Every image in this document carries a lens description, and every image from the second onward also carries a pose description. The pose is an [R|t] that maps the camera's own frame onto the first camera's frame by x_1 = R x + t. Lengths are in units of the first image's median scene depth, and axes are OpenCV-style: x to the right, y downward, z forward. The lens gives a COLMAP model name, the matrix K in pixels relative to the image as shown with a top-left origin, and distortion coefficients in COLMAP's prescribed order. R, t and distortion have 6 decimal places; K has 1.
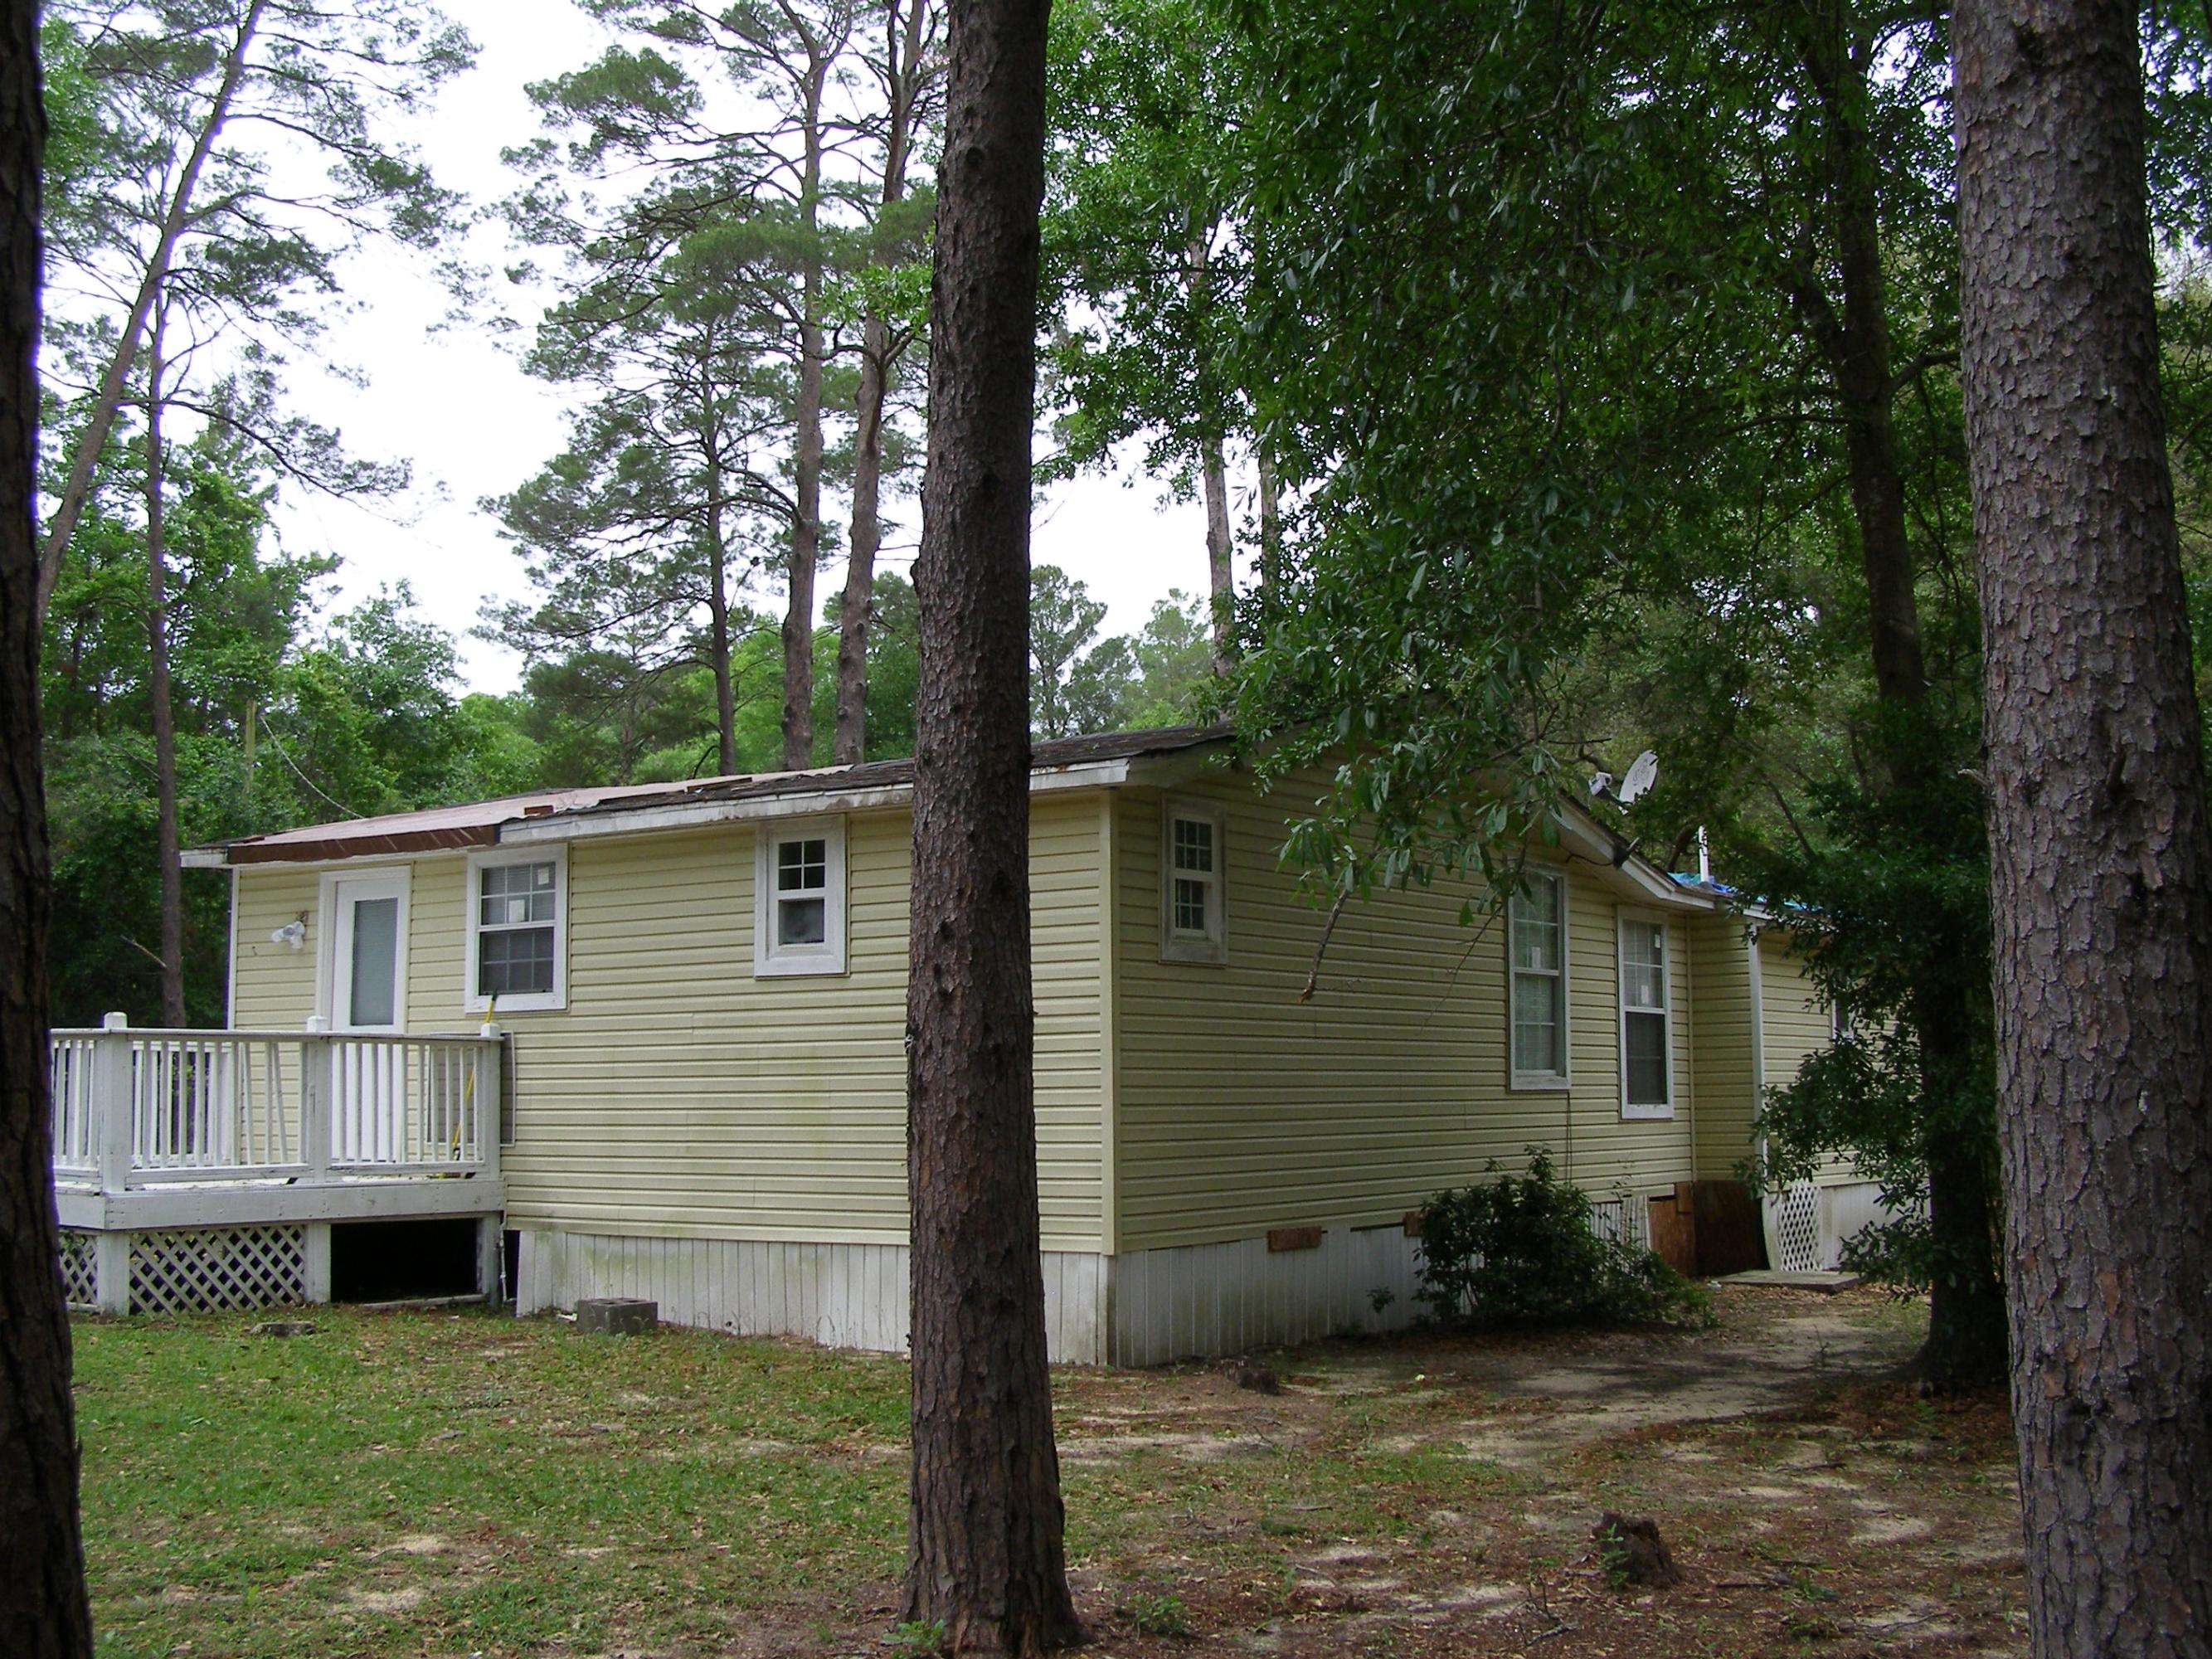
lens RADIAL K [[2450.3, 0, 1106.0], [0, 2450.3, 829.5], [0, 0, 1]] dist [-0.215862, 0.453545]
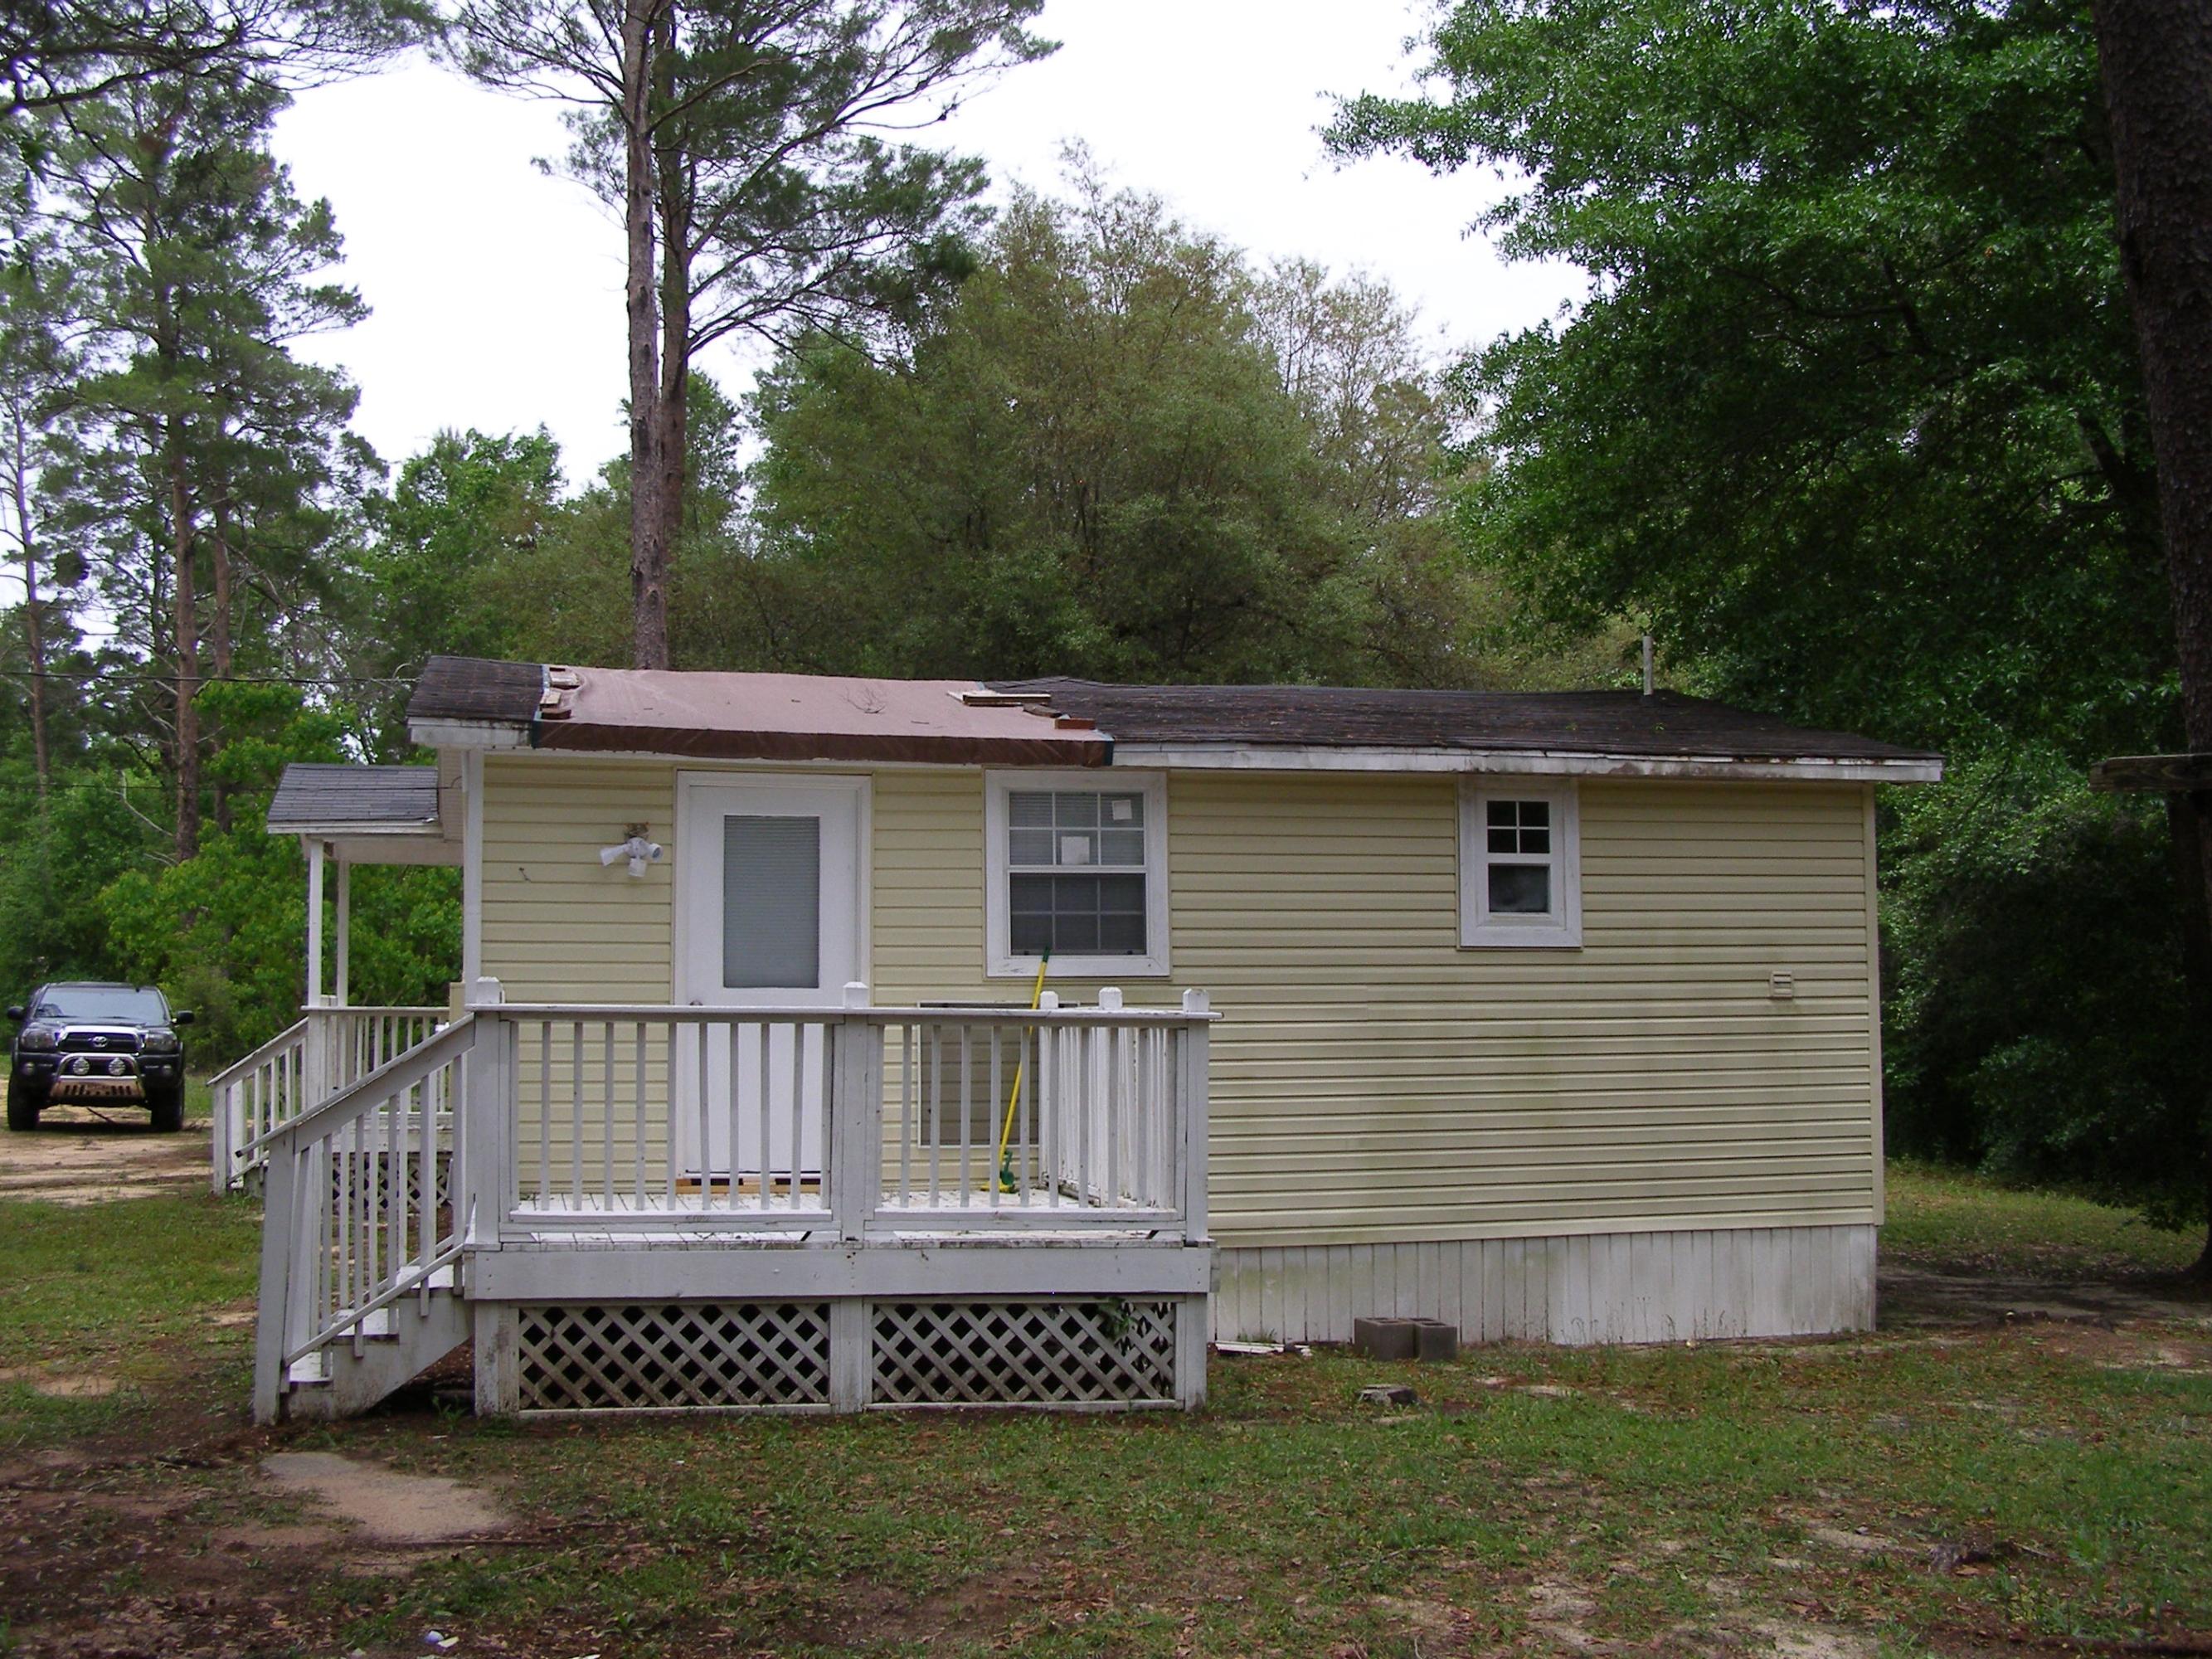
lens RADIAL K [[2450.3, 0, 1106.0], [0, 2450.3, 829.5], [0, 0, 1]] dist [-0.215862, 0.453545]
pose [[0.689374, 0.058454, 0.722043, -0.863426], [-0.083957, 0.996469, -0.000512, 0.028002], [-0.719524, -0.060267, 0.691848, 0.464225]]
